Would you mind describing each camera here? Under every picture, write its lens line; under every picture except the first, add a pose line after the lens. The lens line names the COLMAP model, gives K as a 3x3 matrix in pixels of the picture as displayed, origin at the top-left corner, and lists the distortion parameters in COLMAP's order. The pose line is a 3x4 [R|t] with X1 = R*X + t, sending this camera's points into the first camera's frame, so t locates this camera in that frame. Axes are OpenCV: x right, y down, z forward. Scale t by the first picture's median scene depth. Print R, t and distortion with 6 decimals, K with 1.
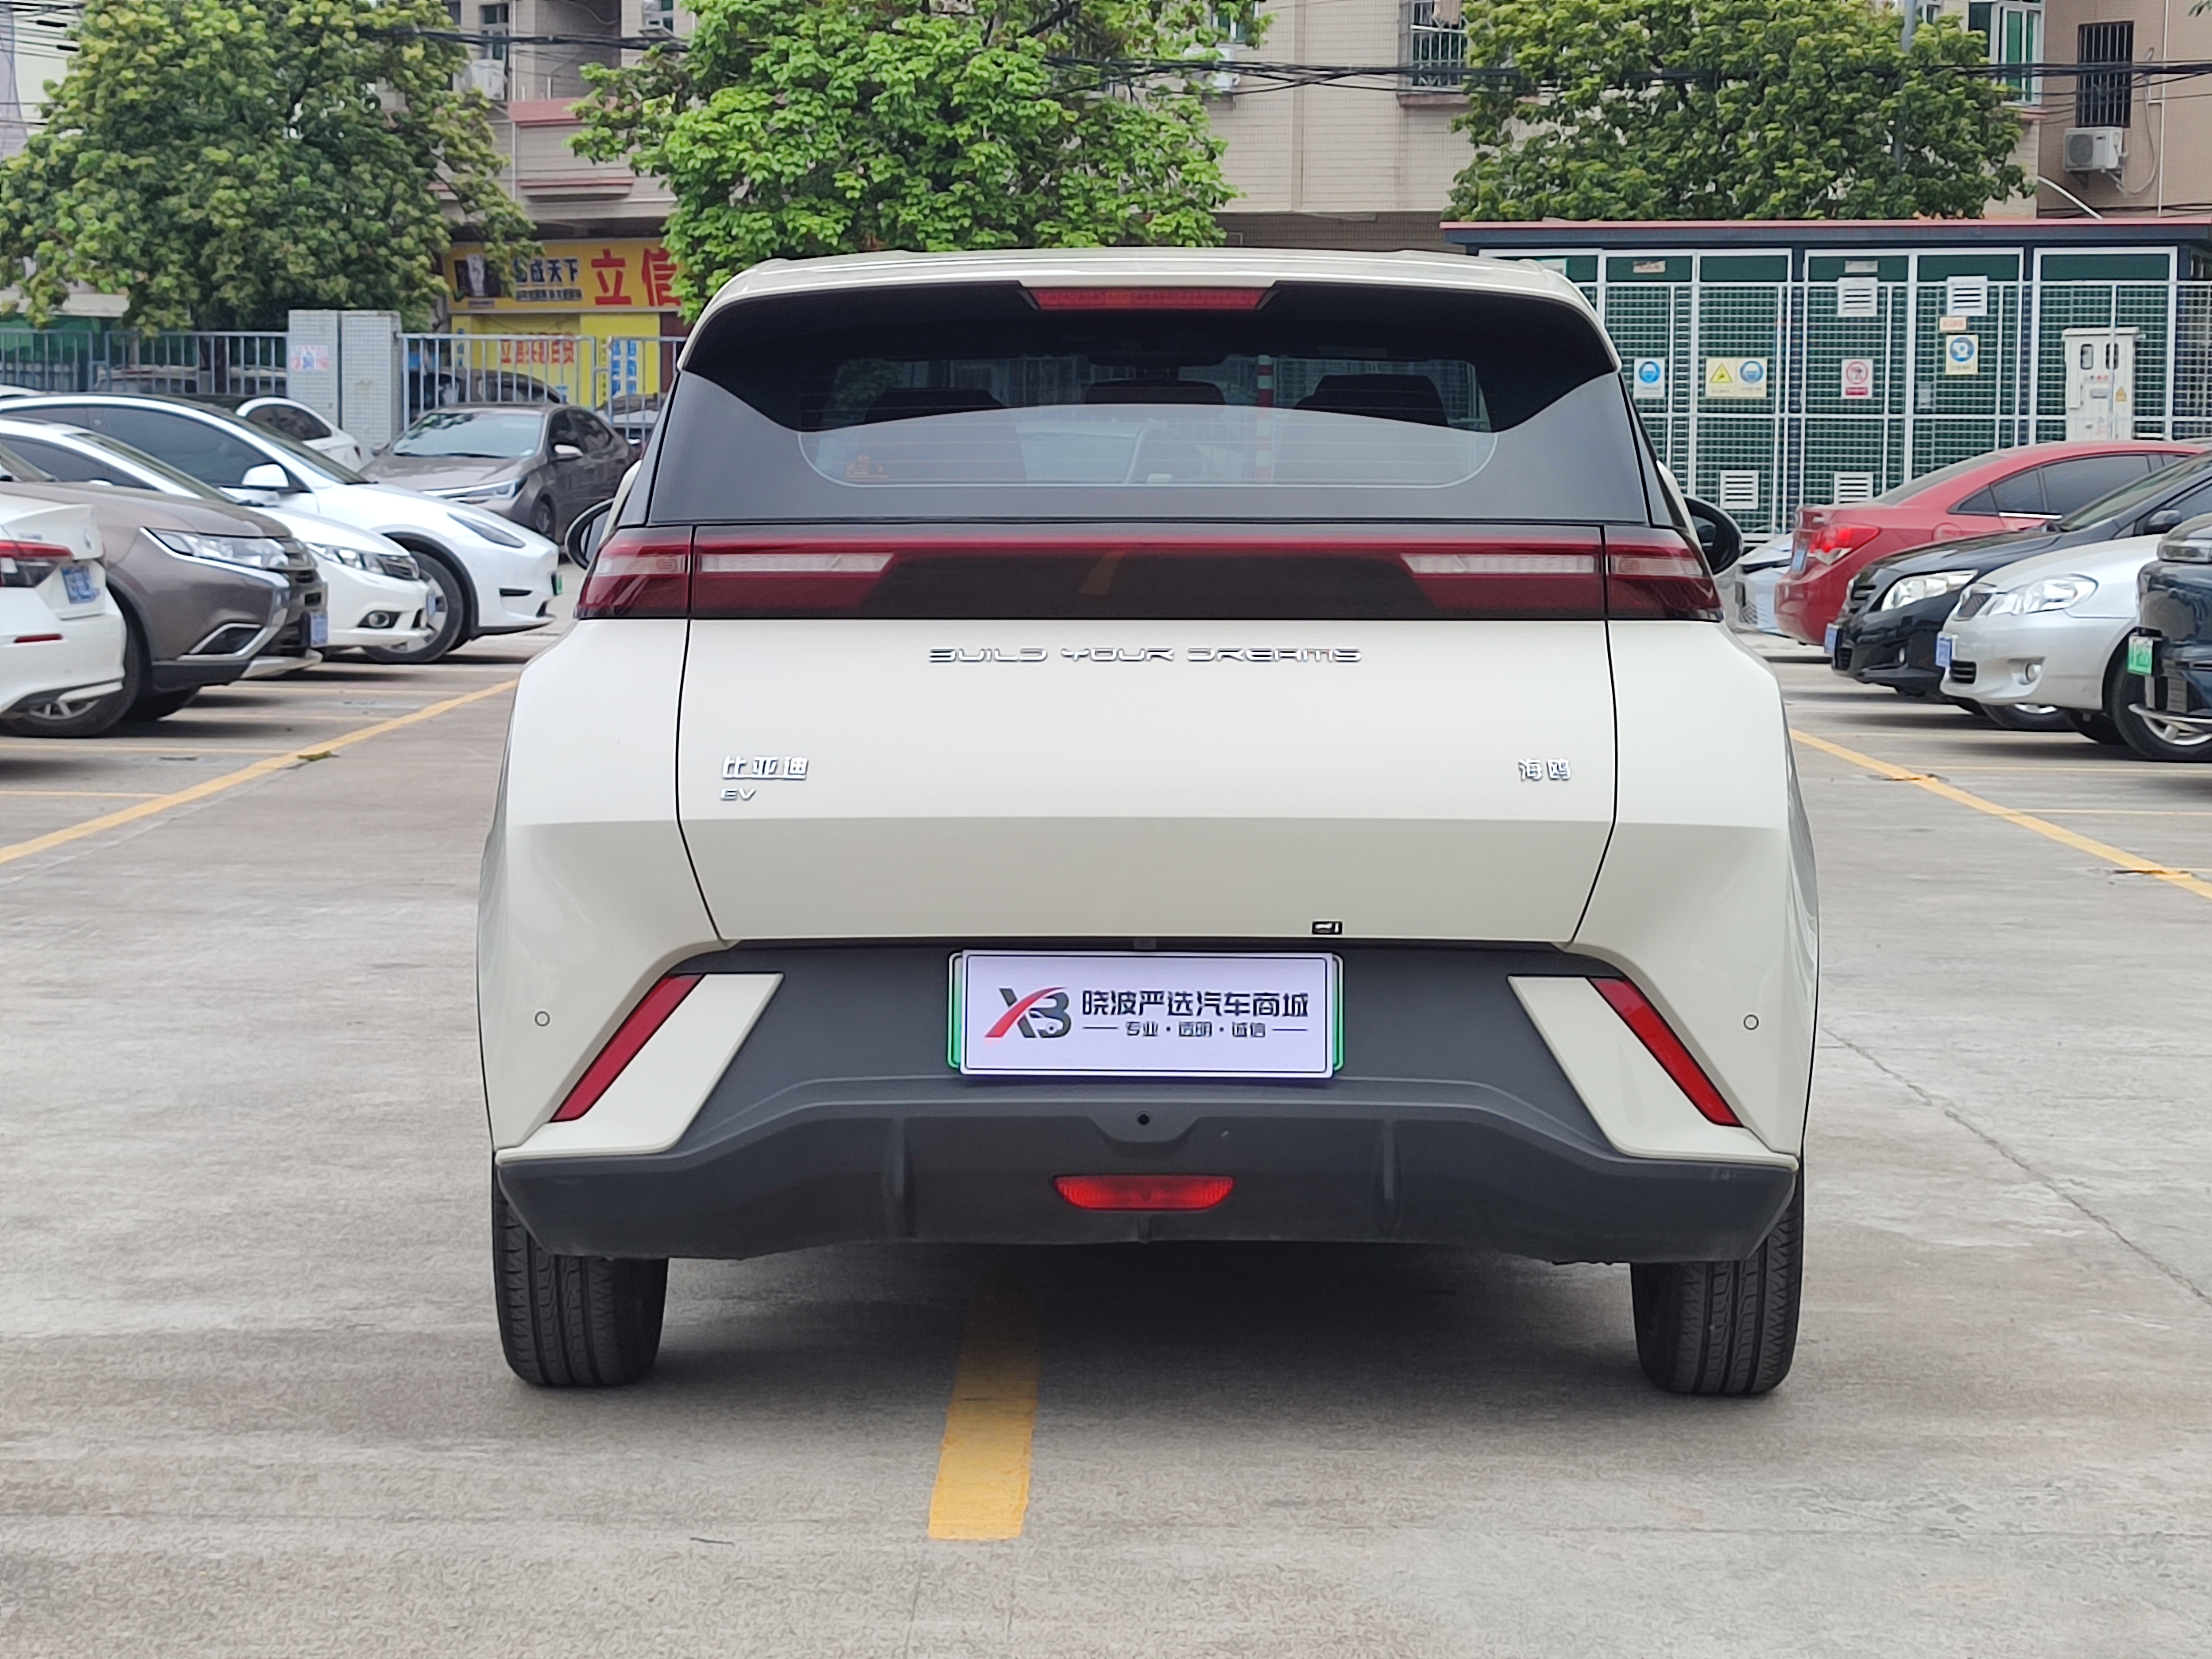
lens RADIAL K [[4817.4, 0, 1106.0], [0, 4817.4, 829.5], [0, 0, 1]] dist [0.180238, -0.472941]
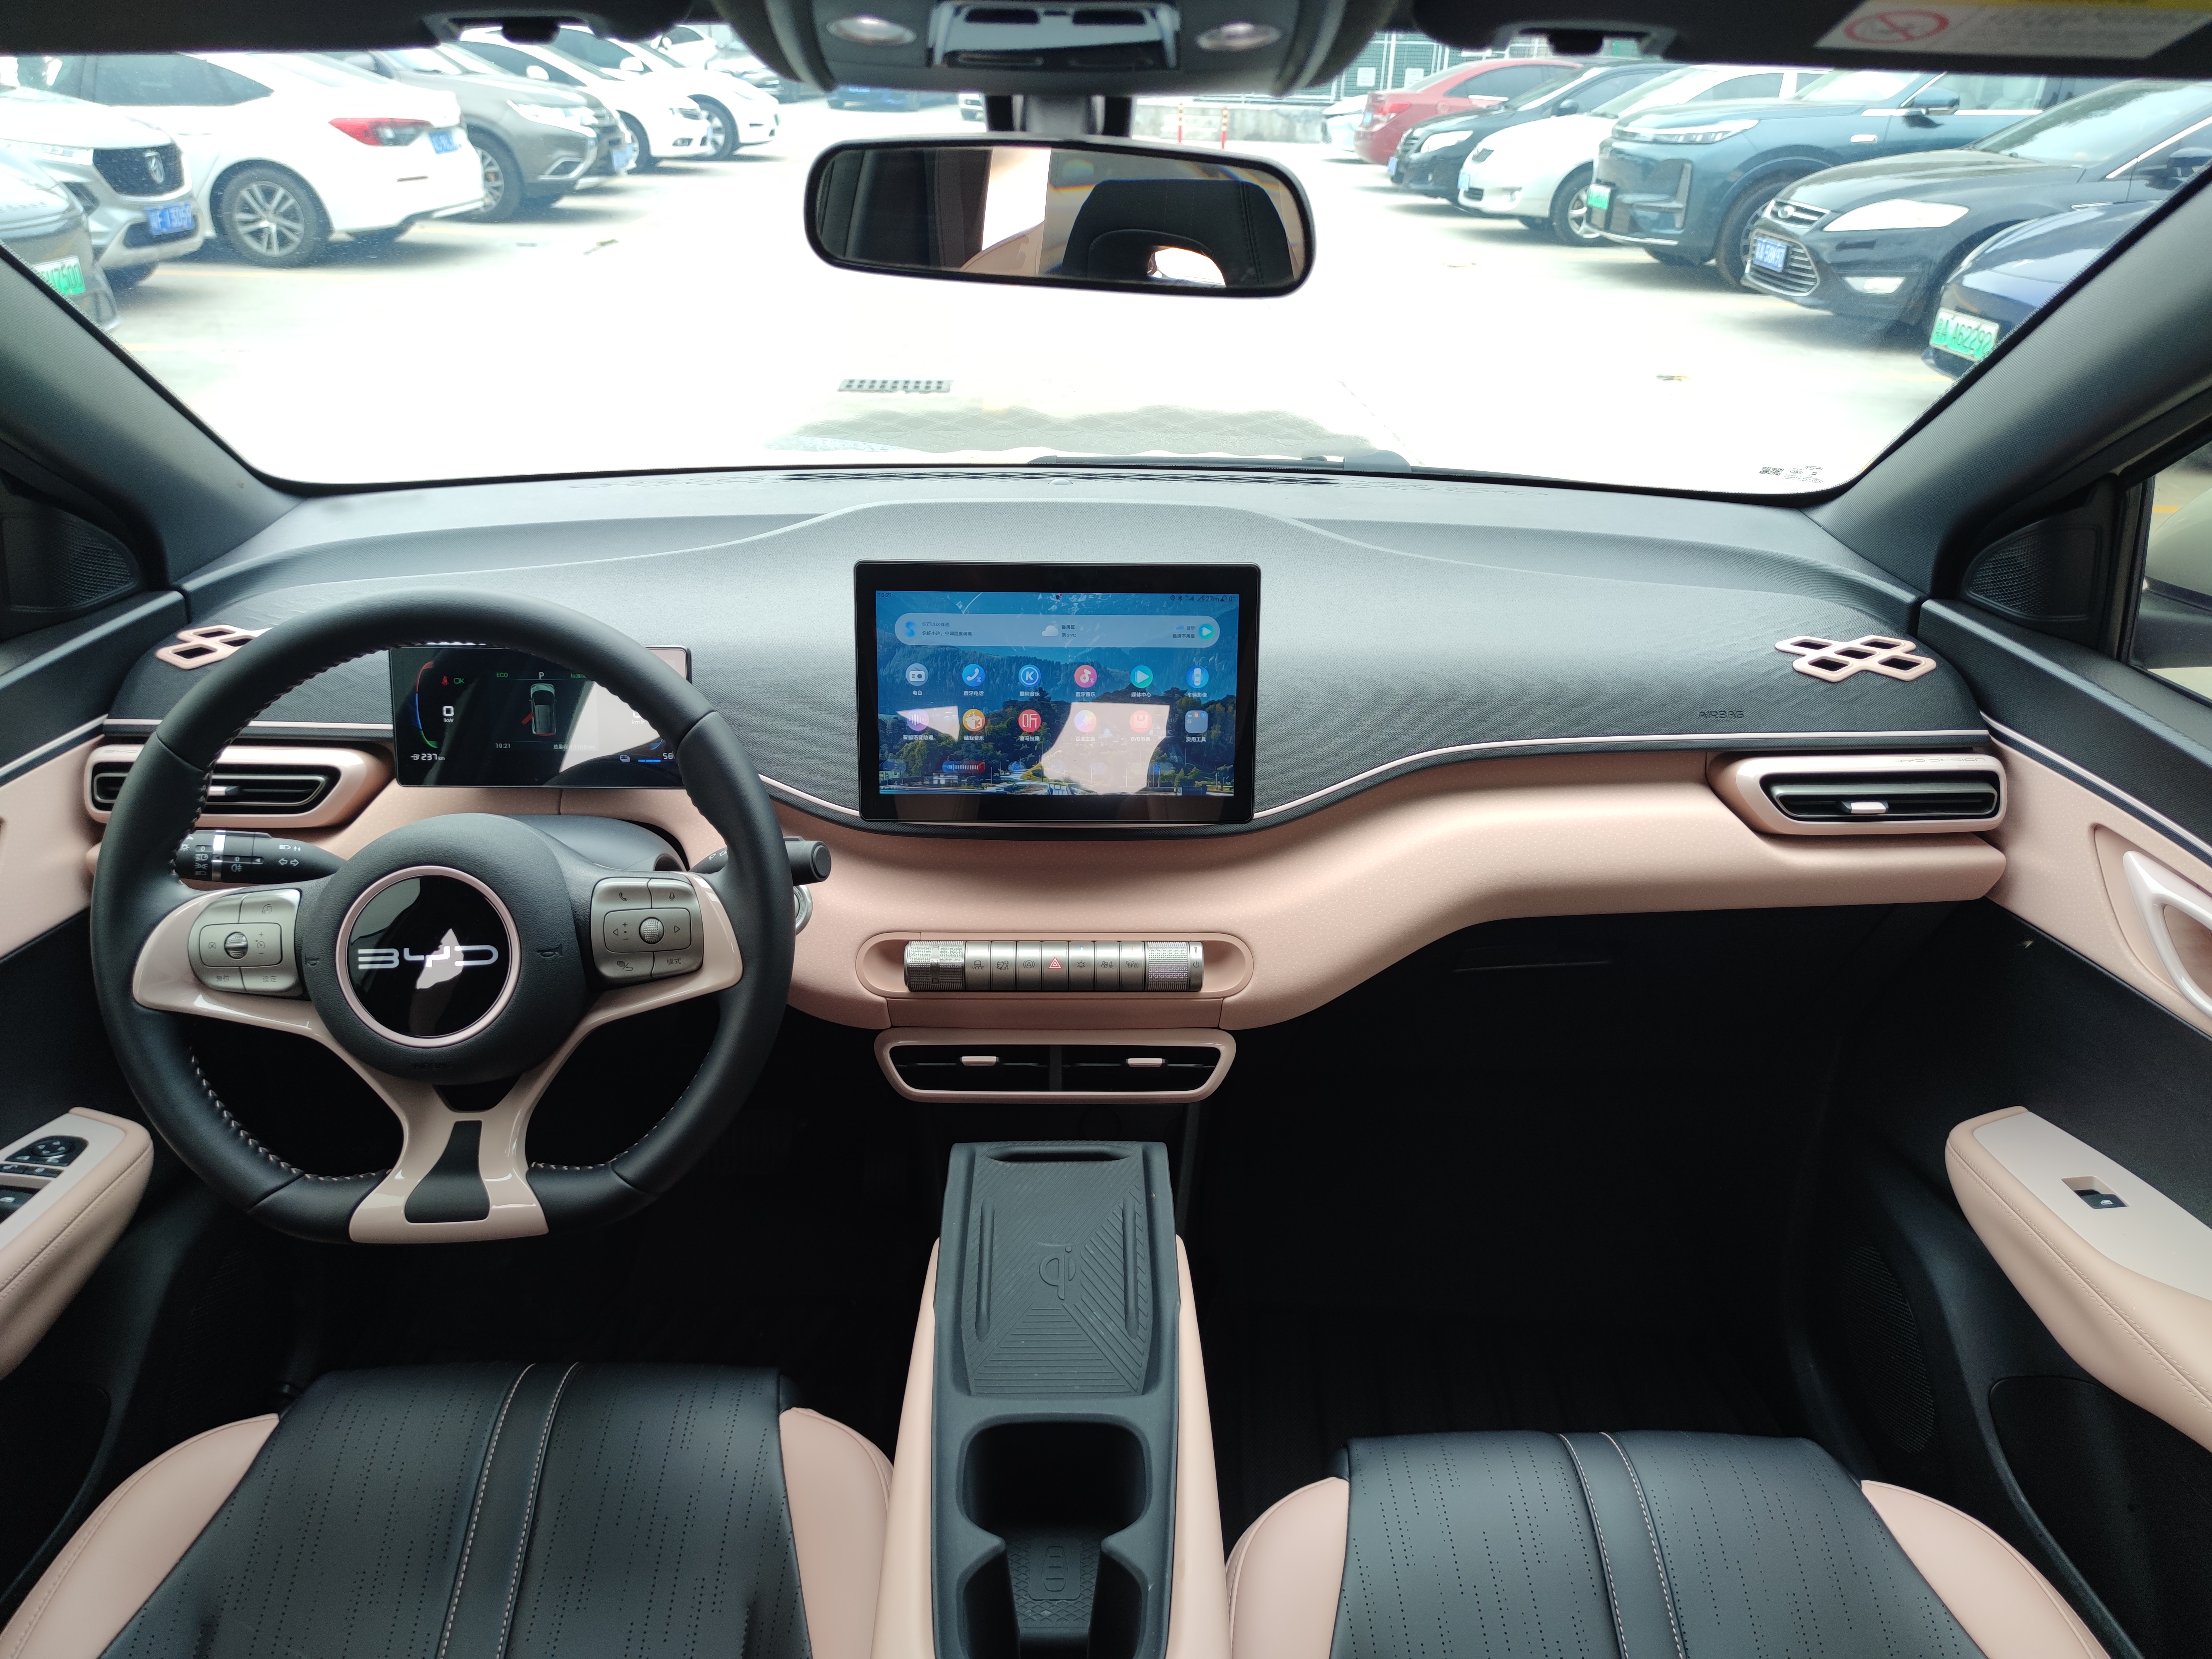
lens RADIAL K [[1576.0, 0, 1124.5], [0, 1576.0, 848.6], [0, 0, 1]] dist [0.050853, -0.054368]
pose [[0.998761, -0.012832, 0.048077, 0.001236], [-0.006455, 0.924608, 0.380866, -0.015893], [-0.049340, -0.380705, 0.923379, 0.160657]]
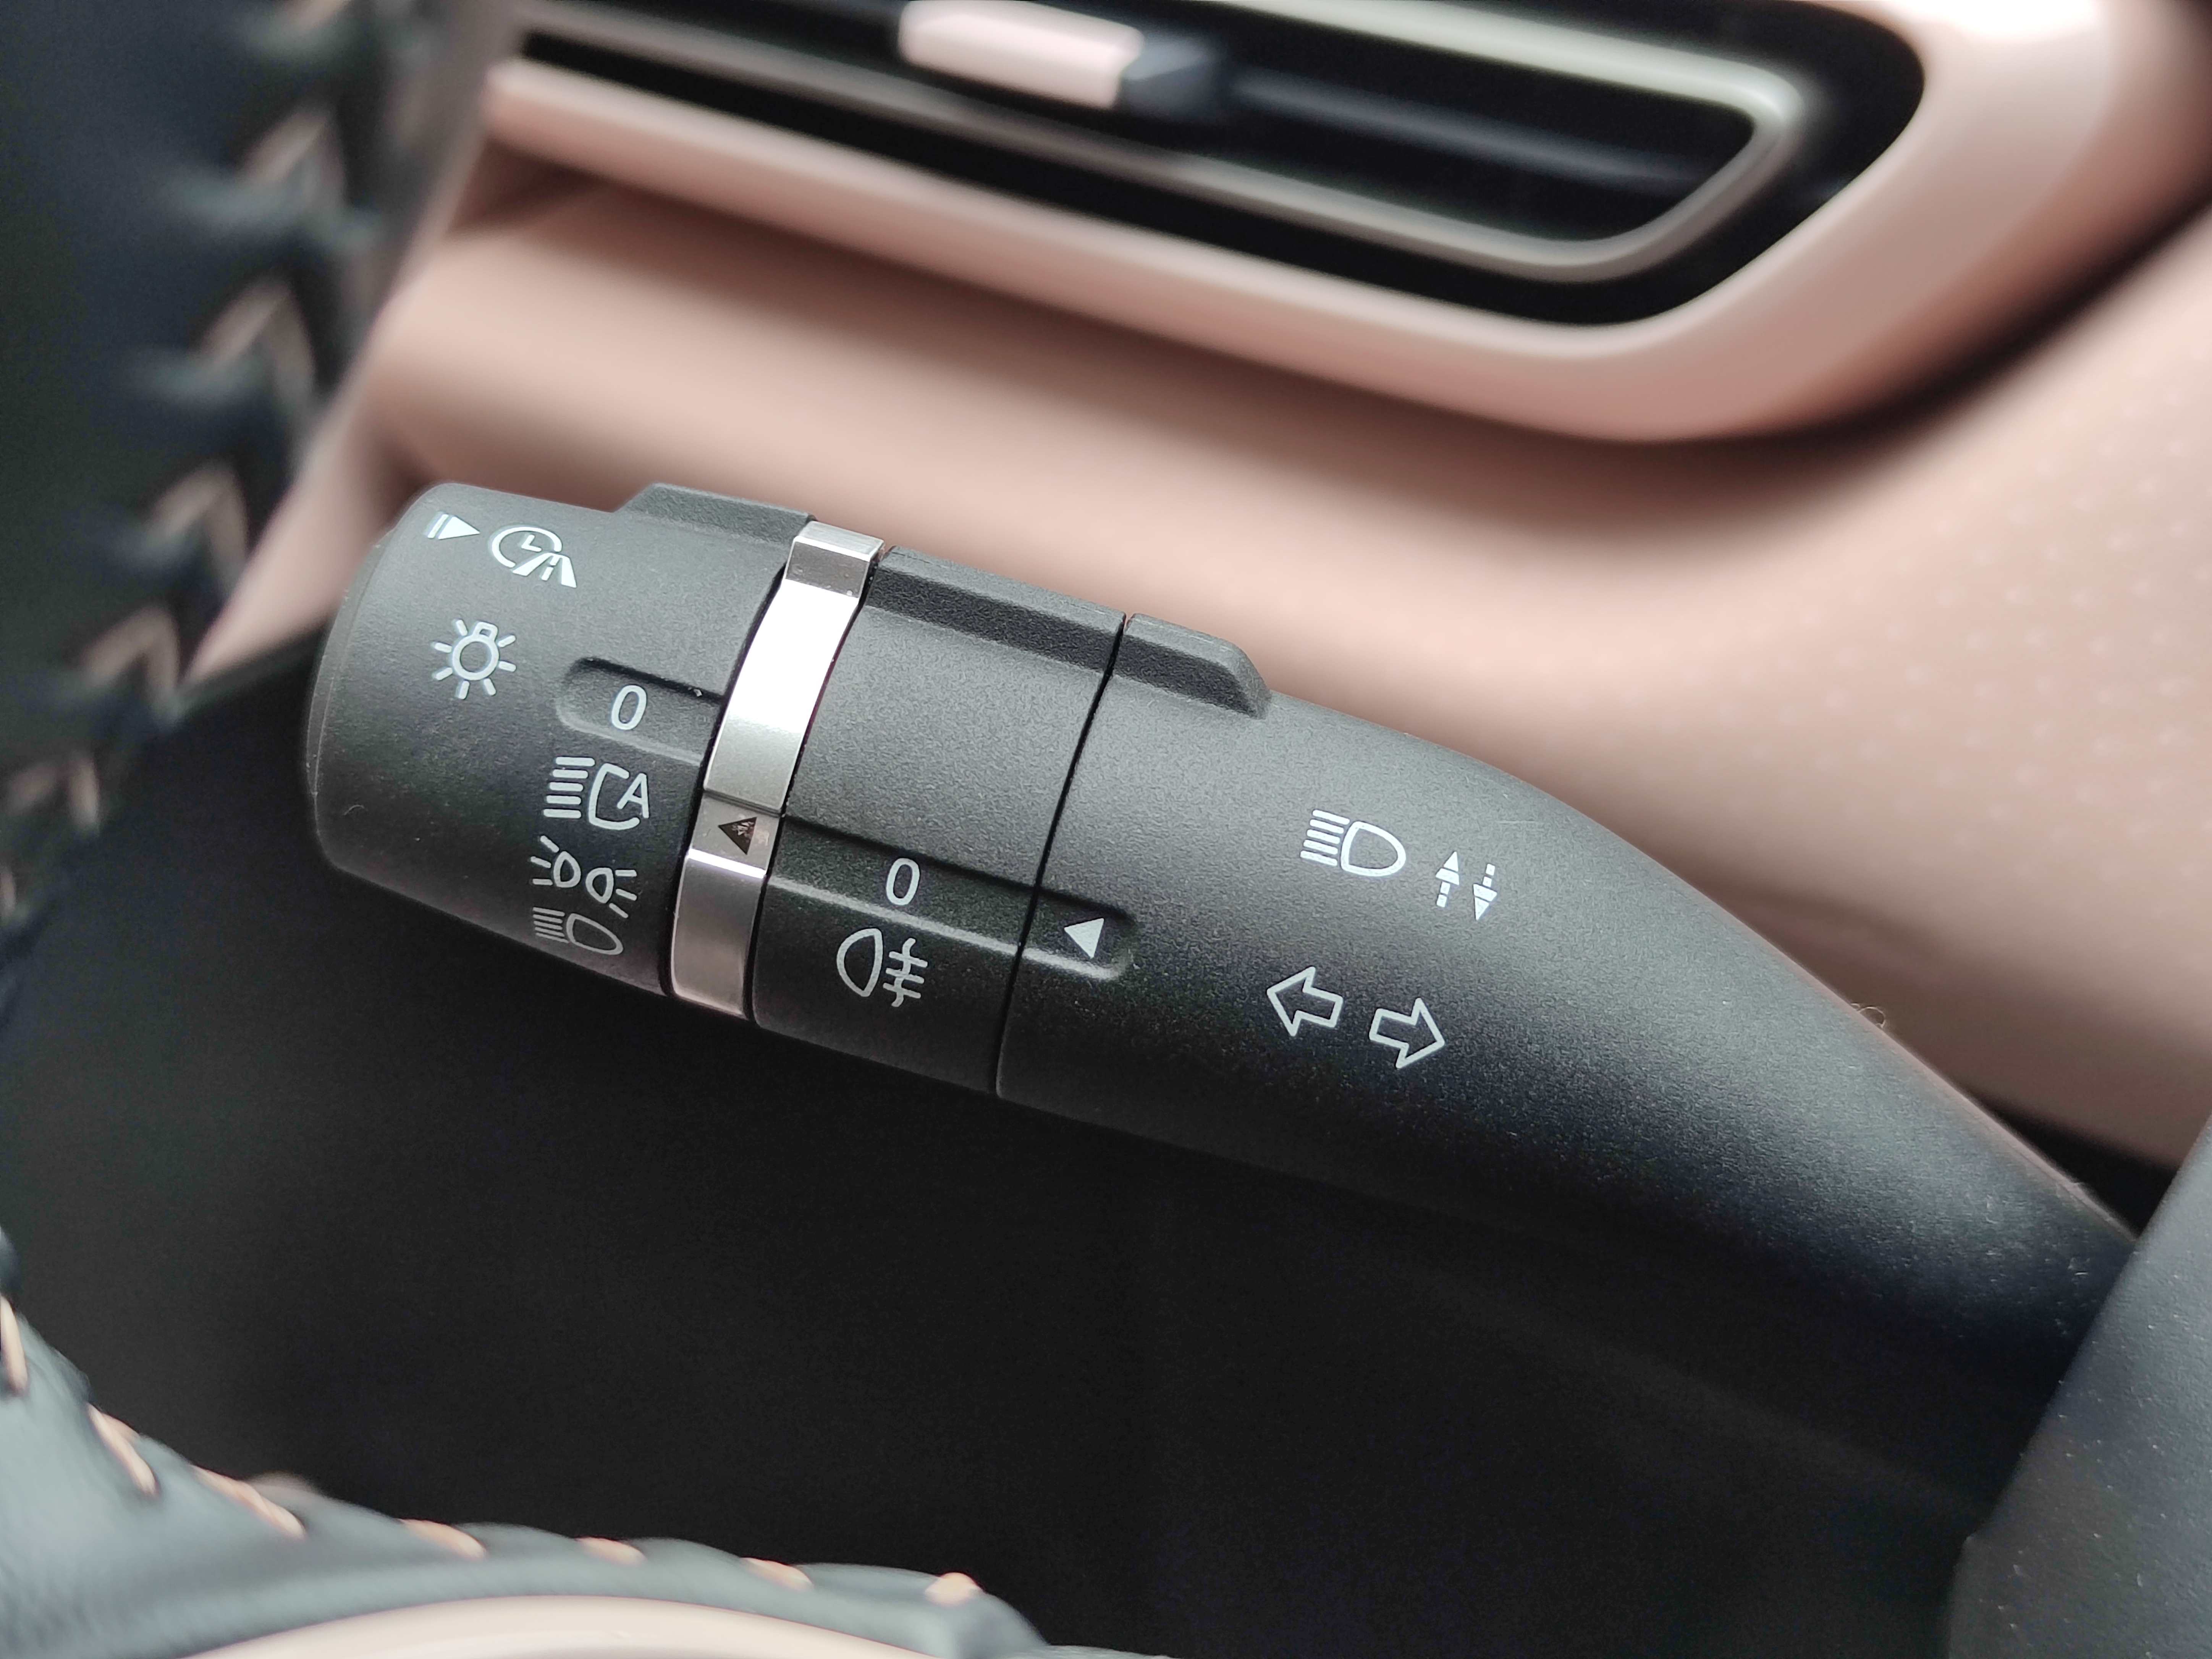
lens RADIAL K [[3182.9, 0, 1106.0], [0, 3182.9, 829.5], [0, 0, 1]] dist [0.127196, -0.065552]
pose [[0.834291, 0.271101, -0.480065, -0.011250], [0.034705, 0.843198, 0.536481, -0.007150], [0.550230, -0.464242, 0.694065, 0.185920]]
